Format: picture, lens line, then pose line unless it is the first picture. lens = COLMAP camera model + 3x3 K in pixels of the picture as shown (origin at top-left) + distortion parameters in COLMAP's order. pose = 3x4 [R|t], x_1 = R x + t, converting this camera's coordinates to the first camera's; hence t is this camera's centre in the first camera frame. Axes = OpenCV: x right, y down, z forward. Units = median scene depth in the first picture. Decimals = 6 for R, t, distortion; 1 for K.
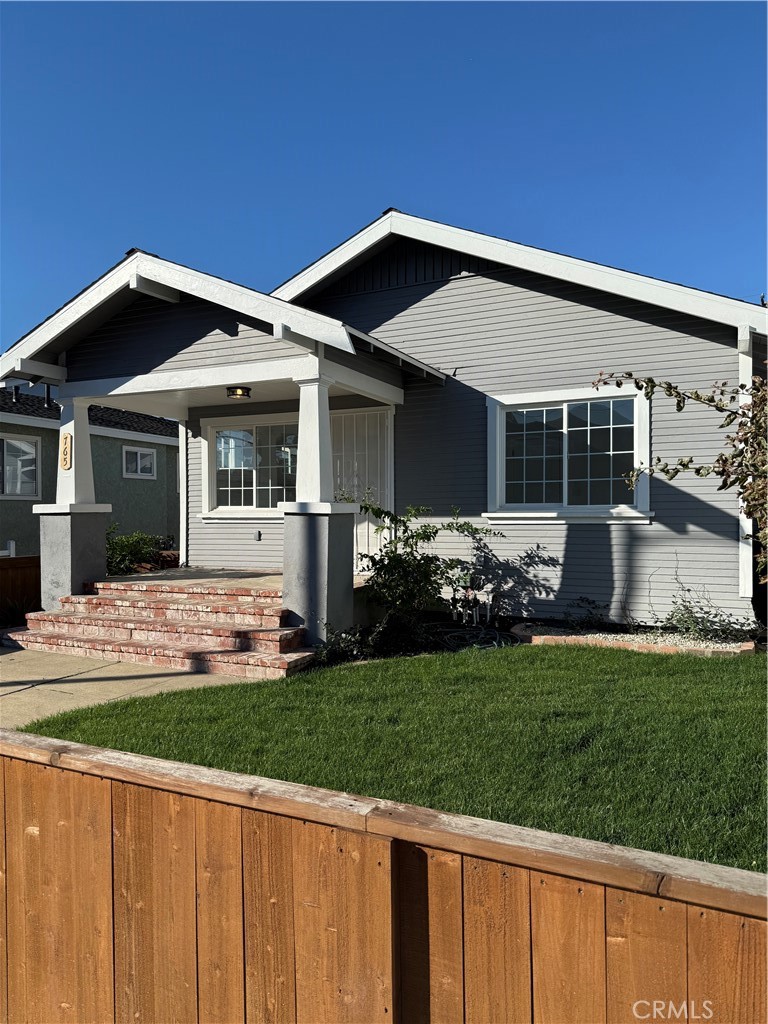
lens RADIAL K [[721.0, 0, 383.7], [0, 721.0, 524.5], [0, 0, 1]] dist [0.109599, -0.001983]
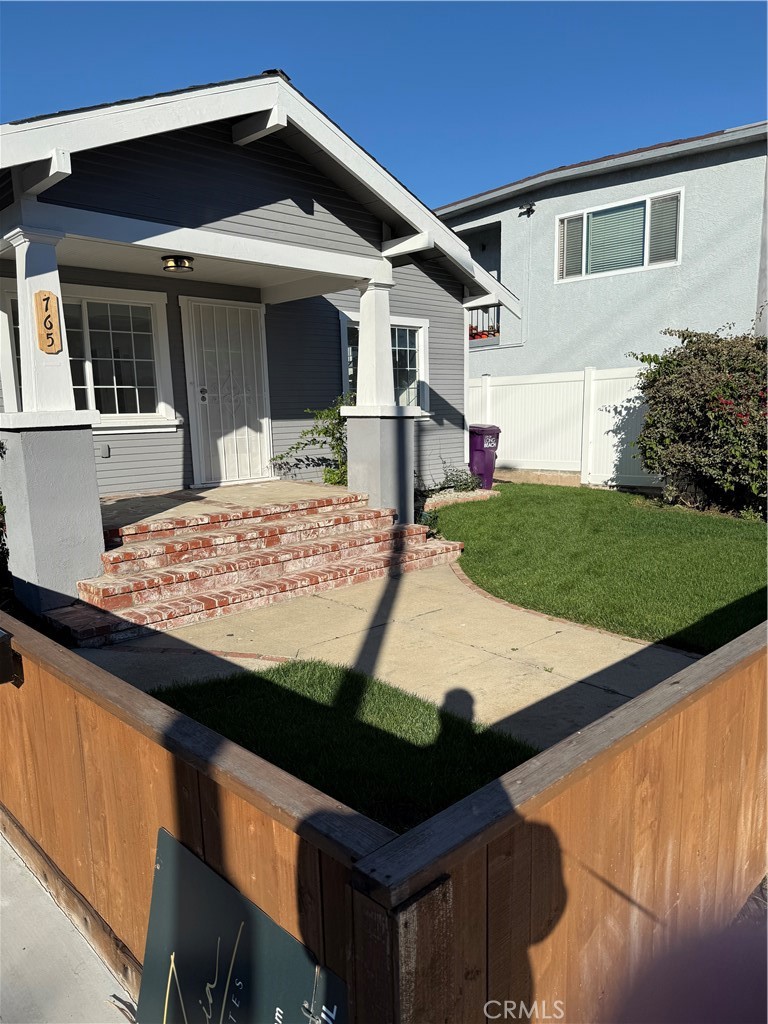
lens RADIAL K [[717.2, 0, 394.3], [0, 717.2, 512.8], [0, 0, 1]] dist [0.160671, -0.207806]
pose [[0.322680, -0.144069, 0.935479, -0.980055], [0.037550, 0.989518, 0.139439, -0.019572], [-0.945763, -0.009867, 0.324708, 0.569824]]
